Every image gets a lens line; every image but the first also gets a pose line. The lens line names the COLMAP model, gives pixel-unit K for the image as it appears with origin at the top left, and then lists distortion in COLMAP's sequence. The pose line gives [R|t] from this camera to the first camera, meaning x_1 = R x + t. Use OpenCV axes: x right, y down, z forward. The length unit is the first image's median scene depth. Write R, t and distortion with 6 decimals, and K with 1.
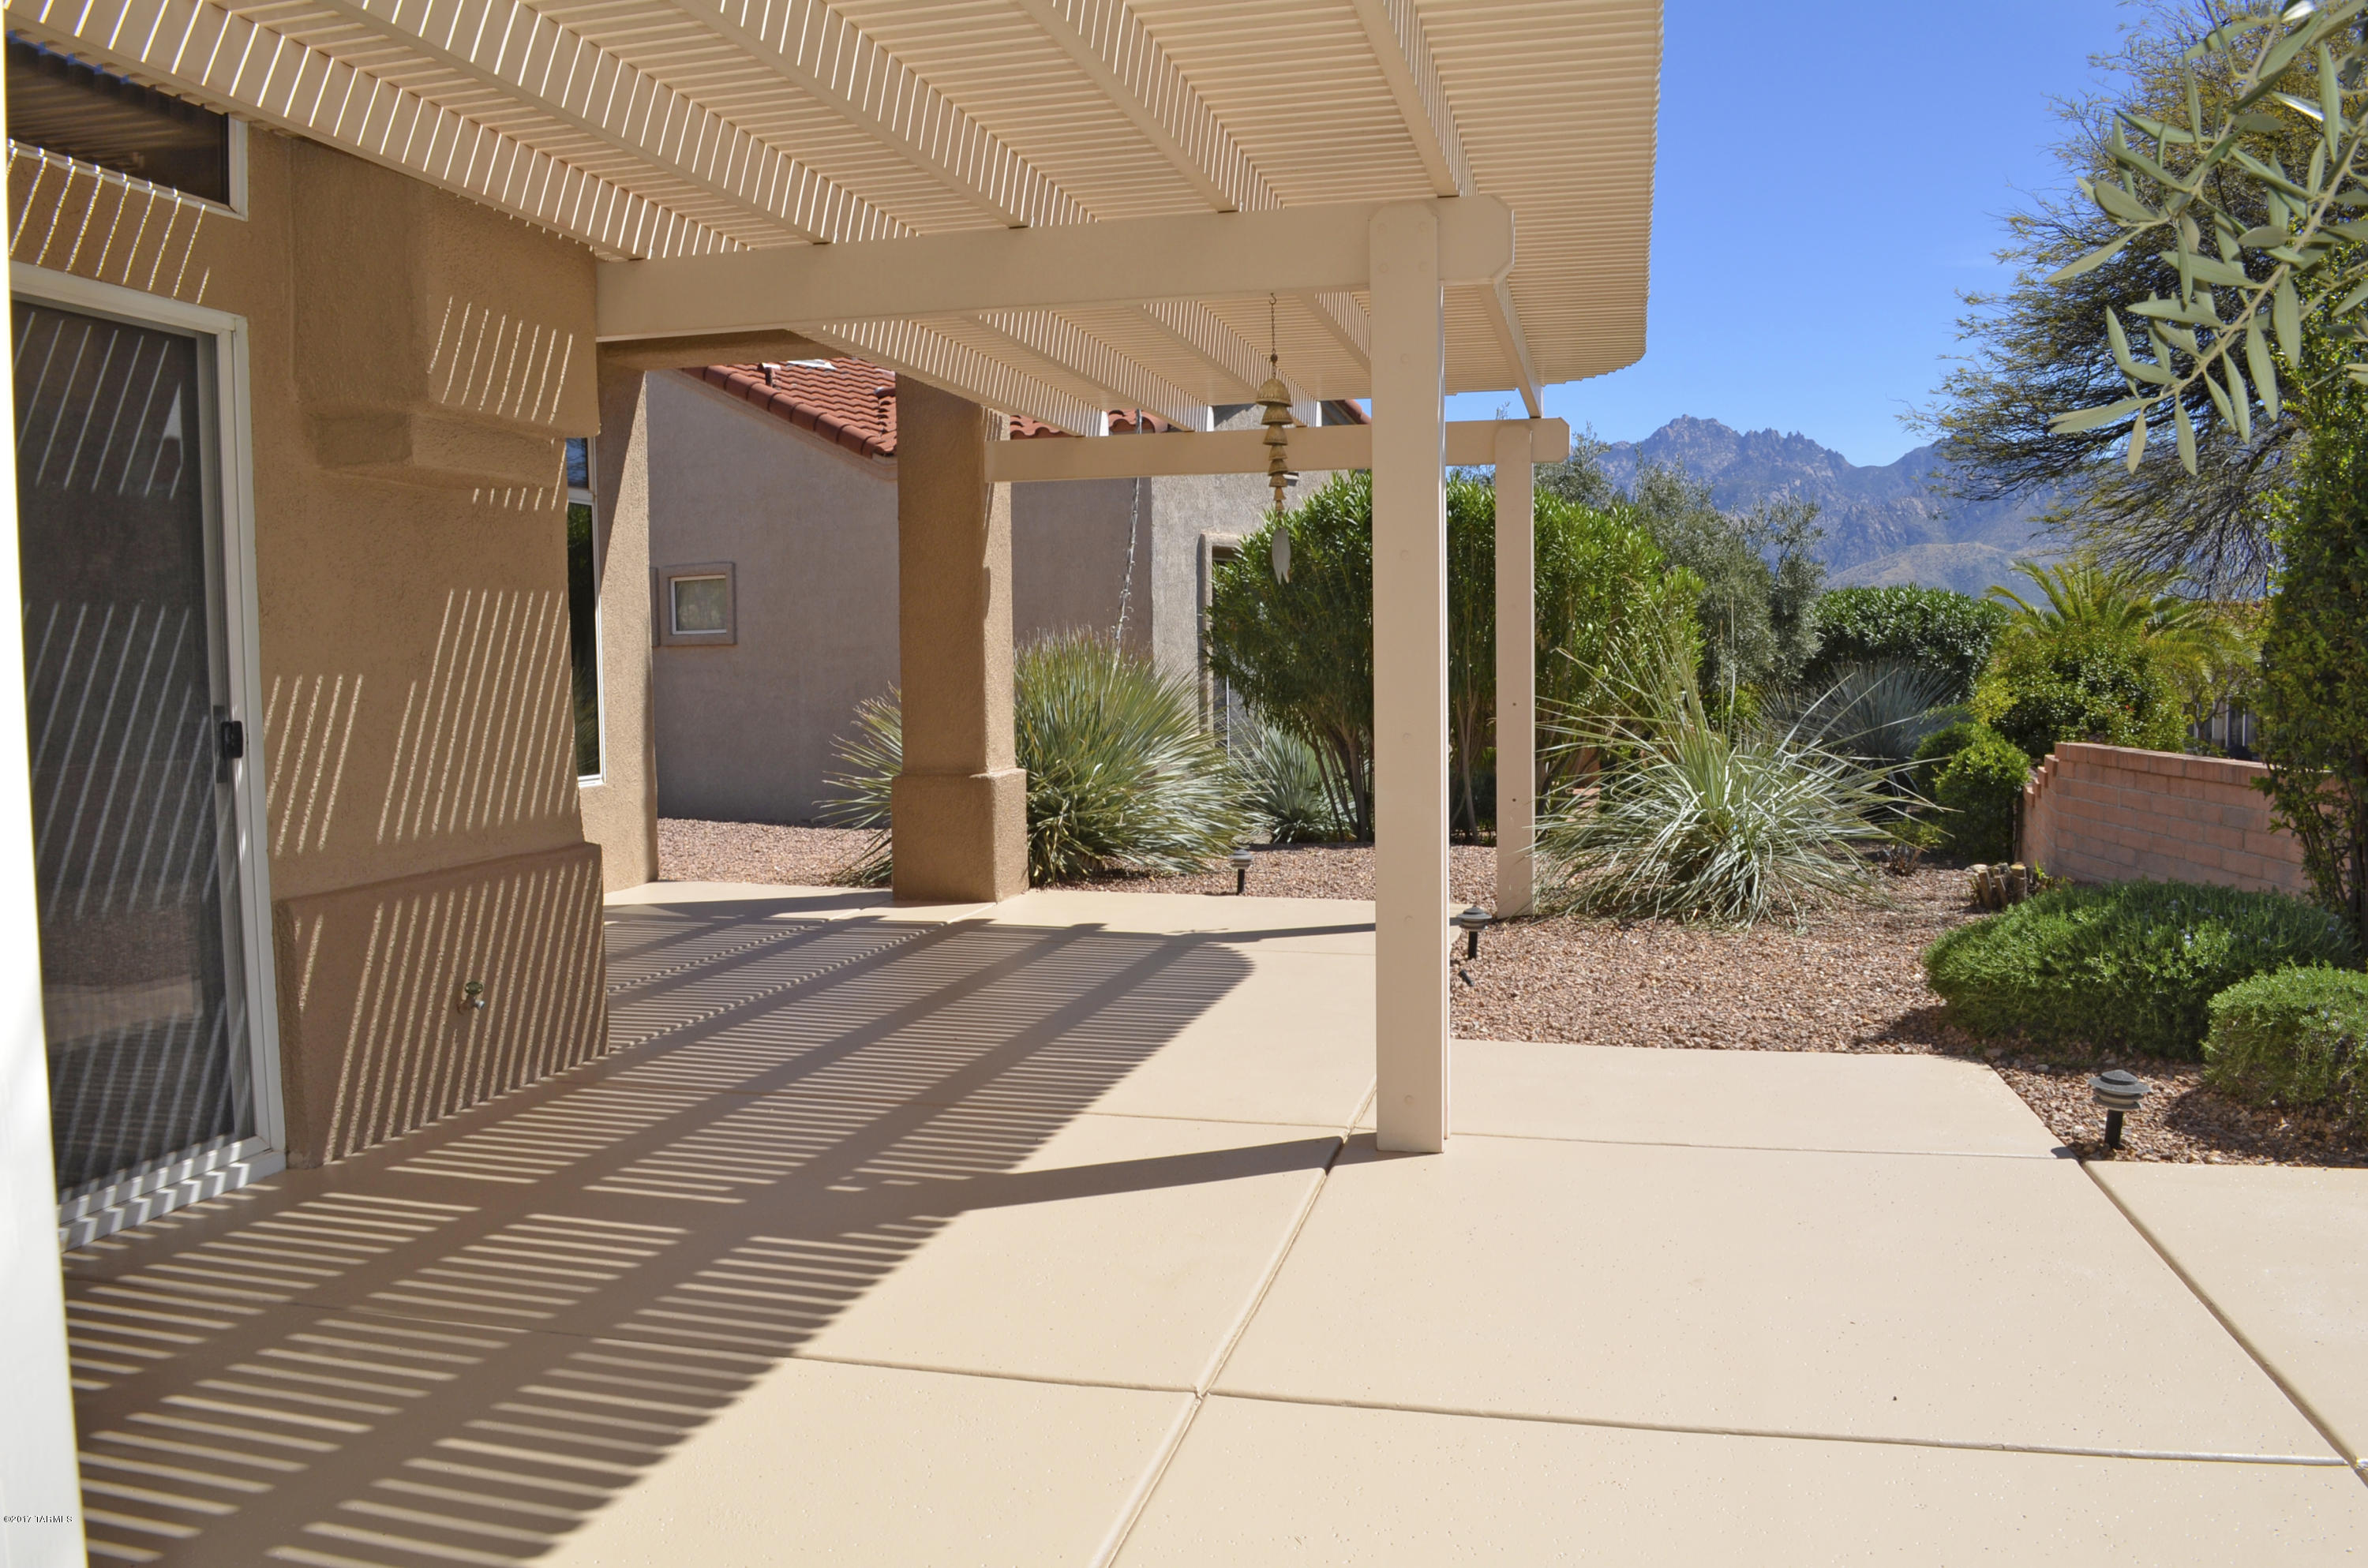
lens RADIAL K [[1852.3, 0, 1184.0], [0, 1852.3, 784.0], [0, 0, 1]] dist [-0.088269, 0.016640]
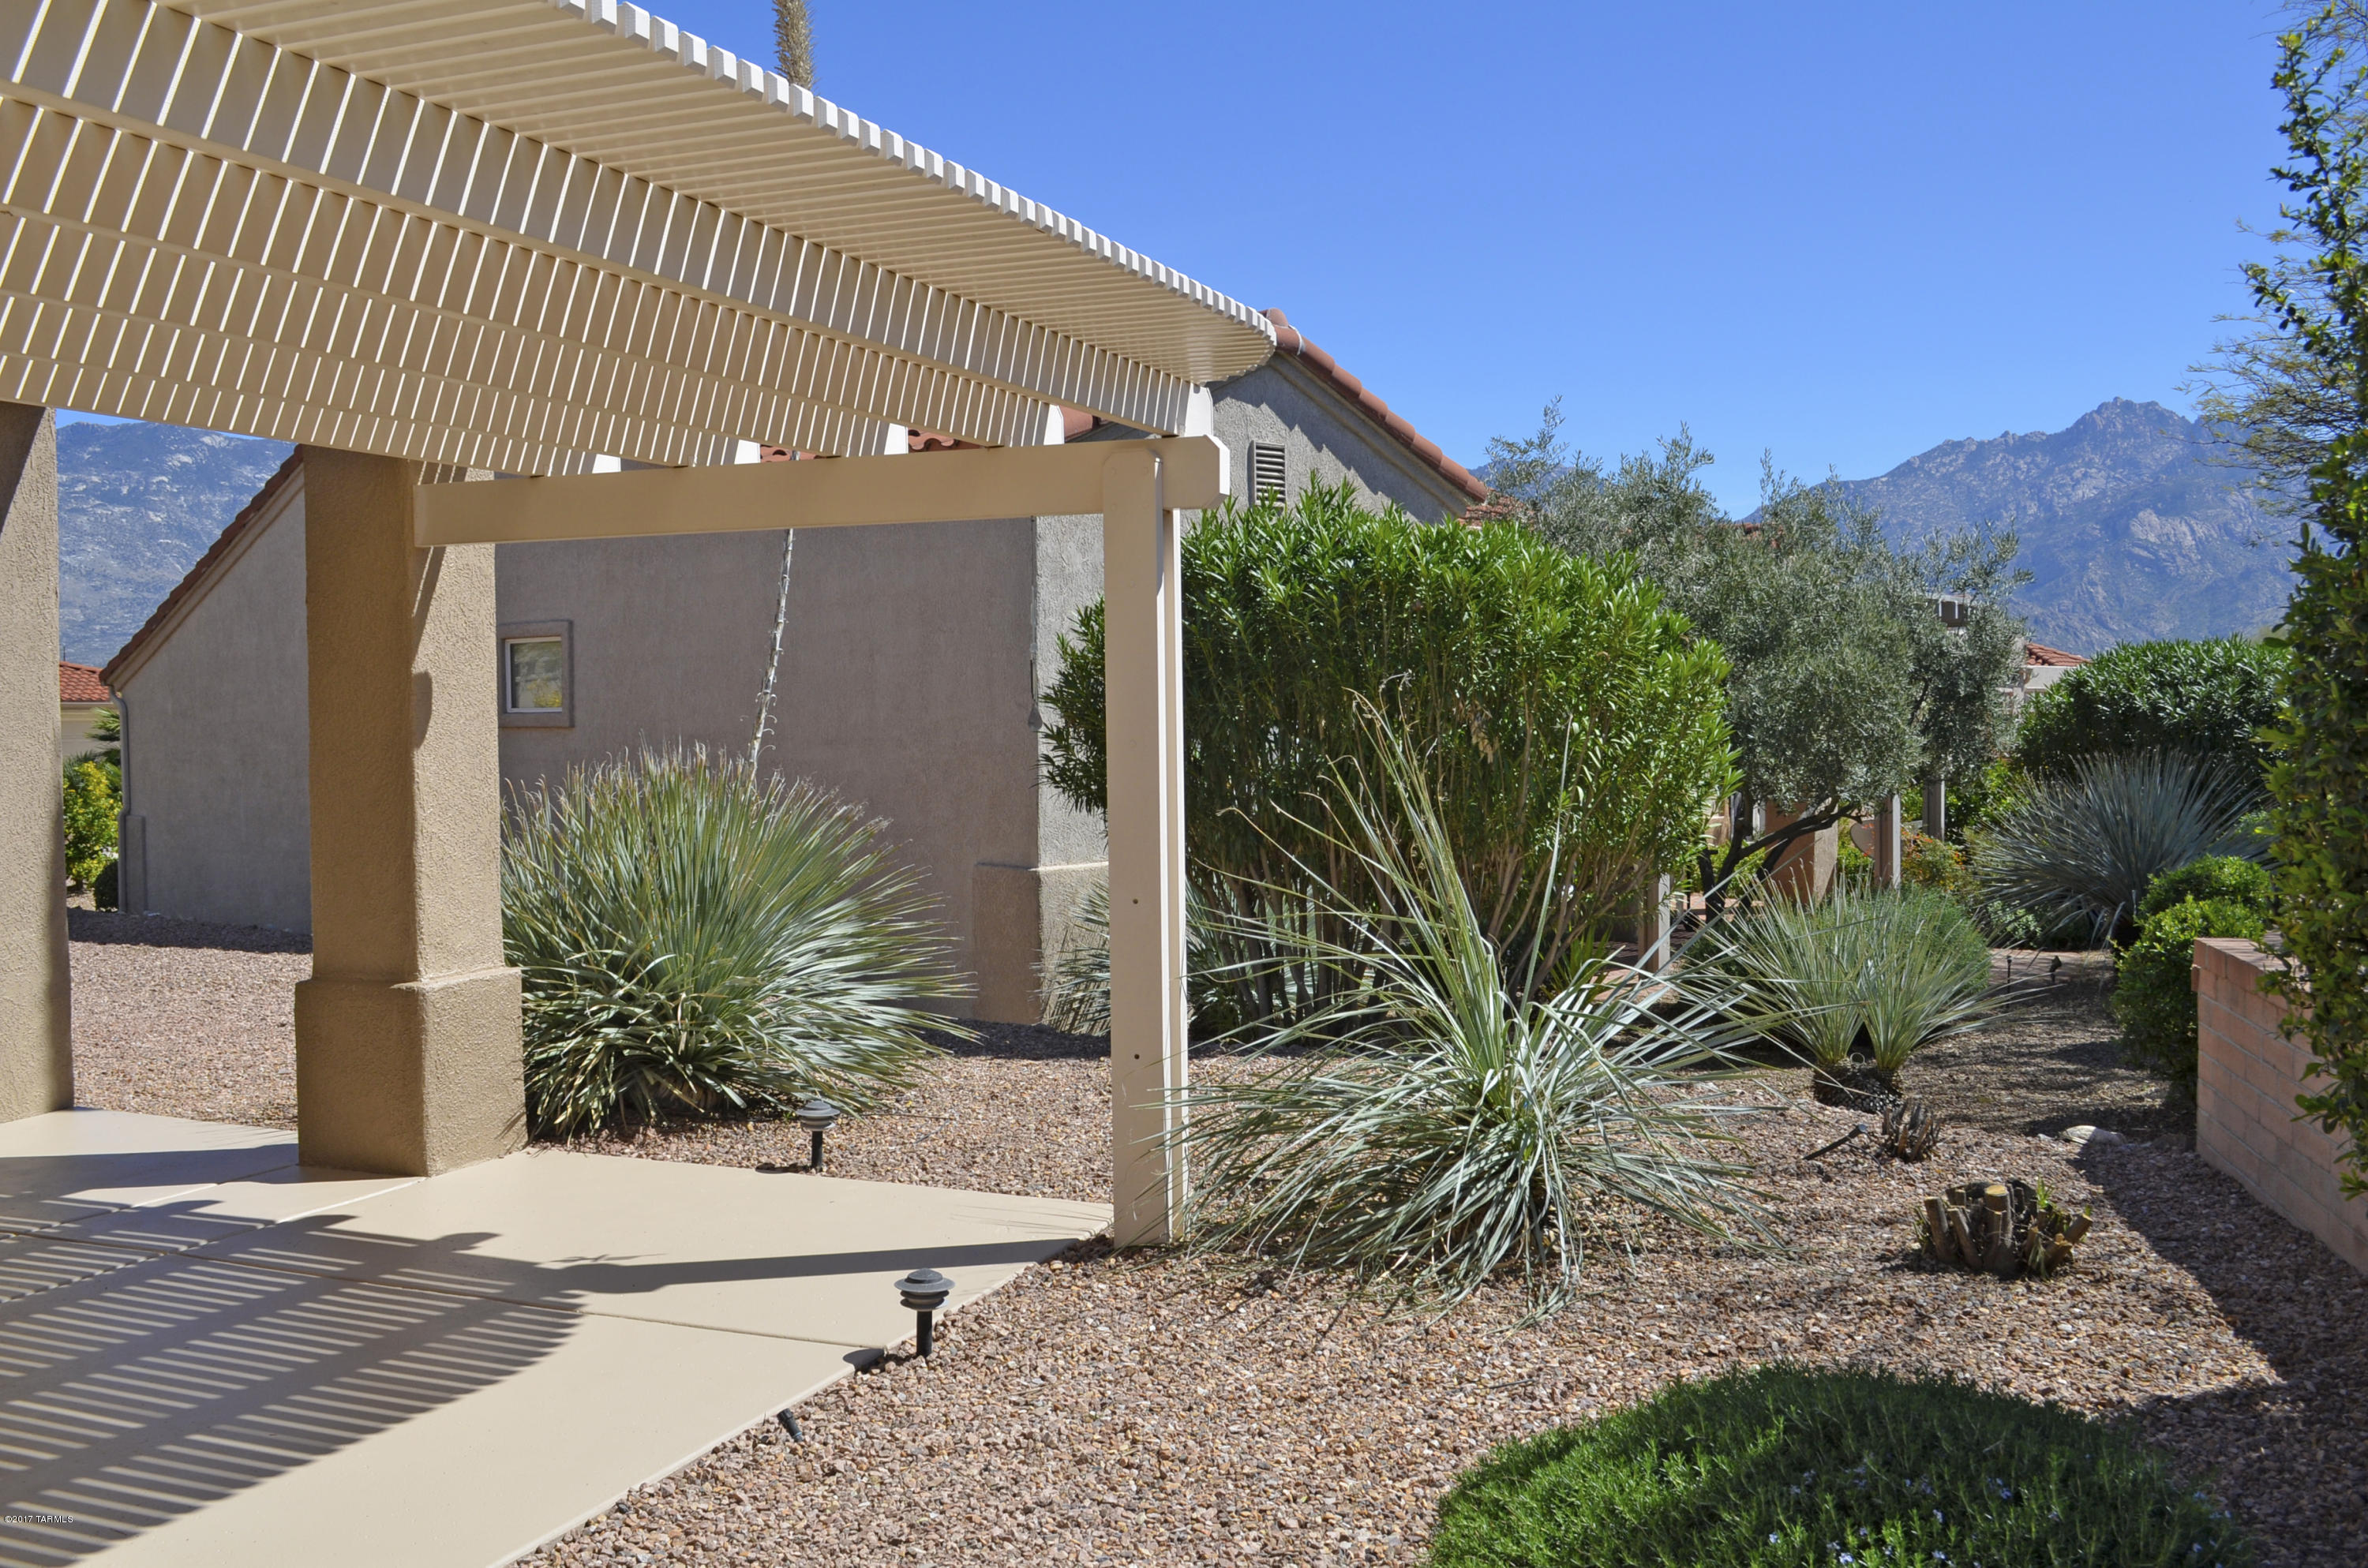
lens RADIAL K [[2241.1, 0, 1184.0], [0, 2241.1, 784.0], [0, 0, 1]] dist [-0.069353, -0.004188]
pose [[0.991384, 0.005352, -0.130881, 0.313601], [-0.009451, 0.999483, -0.030723, -0.063725], [0.130649, 0.031695, 0.990922, 0.281644]]
